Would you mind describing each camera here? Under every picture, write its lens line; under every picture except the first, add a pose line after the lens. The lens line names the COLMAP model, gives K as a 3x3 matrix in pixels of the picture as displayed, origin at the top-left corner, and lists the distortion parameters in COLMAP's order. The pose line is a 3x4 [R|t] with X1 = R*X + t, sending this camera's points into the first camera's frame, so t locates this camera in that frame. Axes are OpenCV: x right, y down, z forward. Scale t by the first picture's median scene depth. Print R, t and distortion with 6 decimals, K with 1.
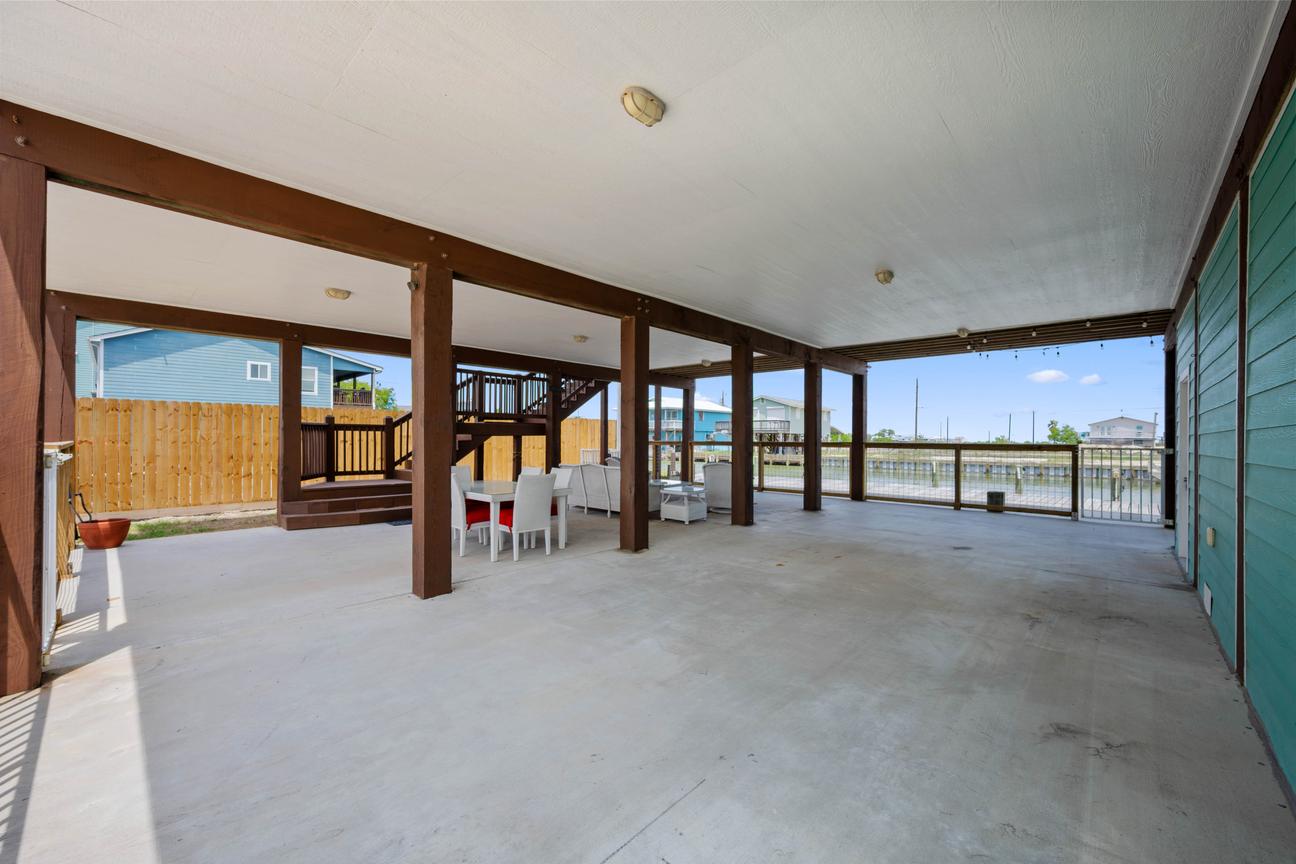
lens RADIAL K [[508.9, 0, 651.3], [0, 508.9, 437.4], [0, 0, 1]] dist [-0.000325, -0.000043]
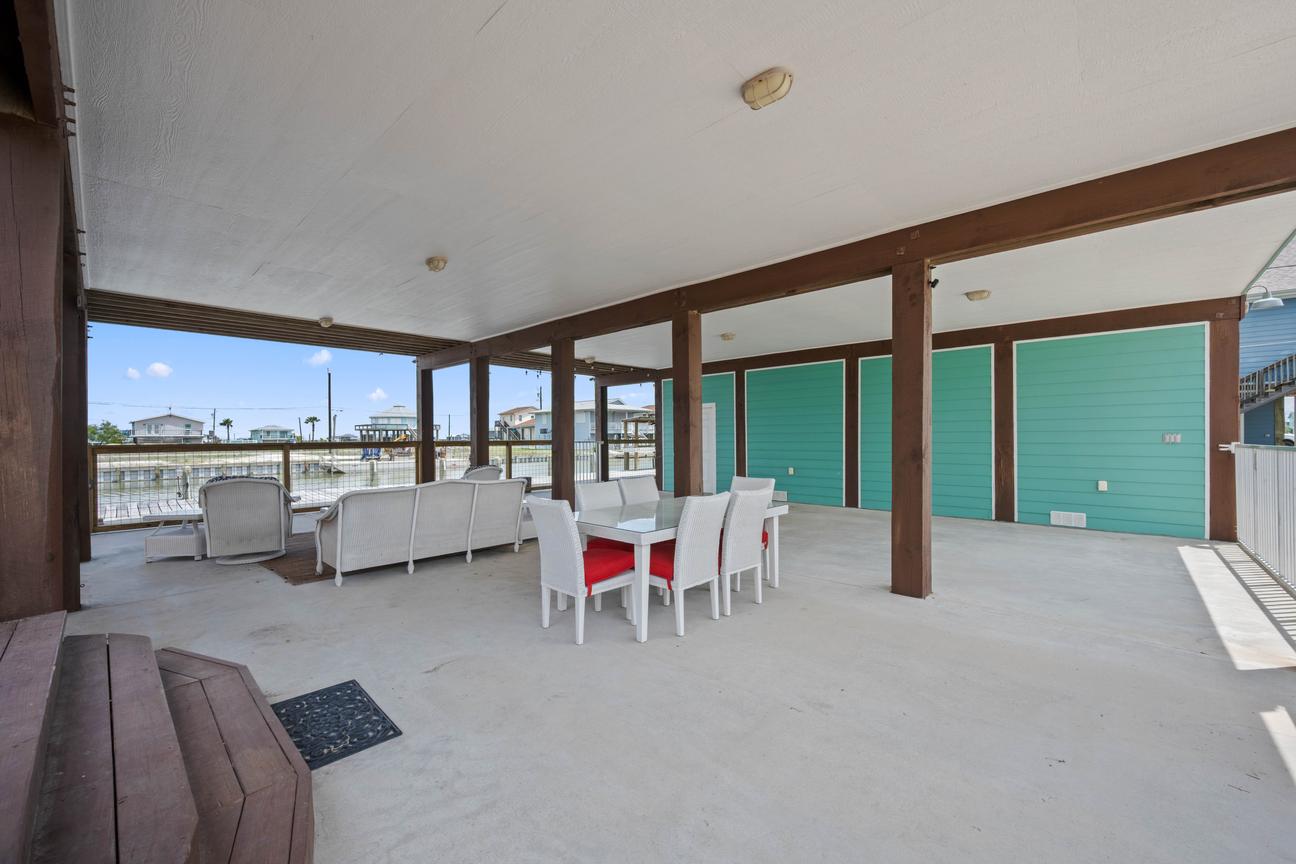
lens RADIAL K [[508.9, 0, 650.9], [0, 508.9, 436.7], [0, 0, 1]] dist [-0.000325, -0.000043]
pose [[-0.003139, -0.003569, 0.999989, -0.595305], [0.001970, 0.999992, 0.003576, -0.001530], [-0.999993, 0.001981, -0.003132, 0.632881]]
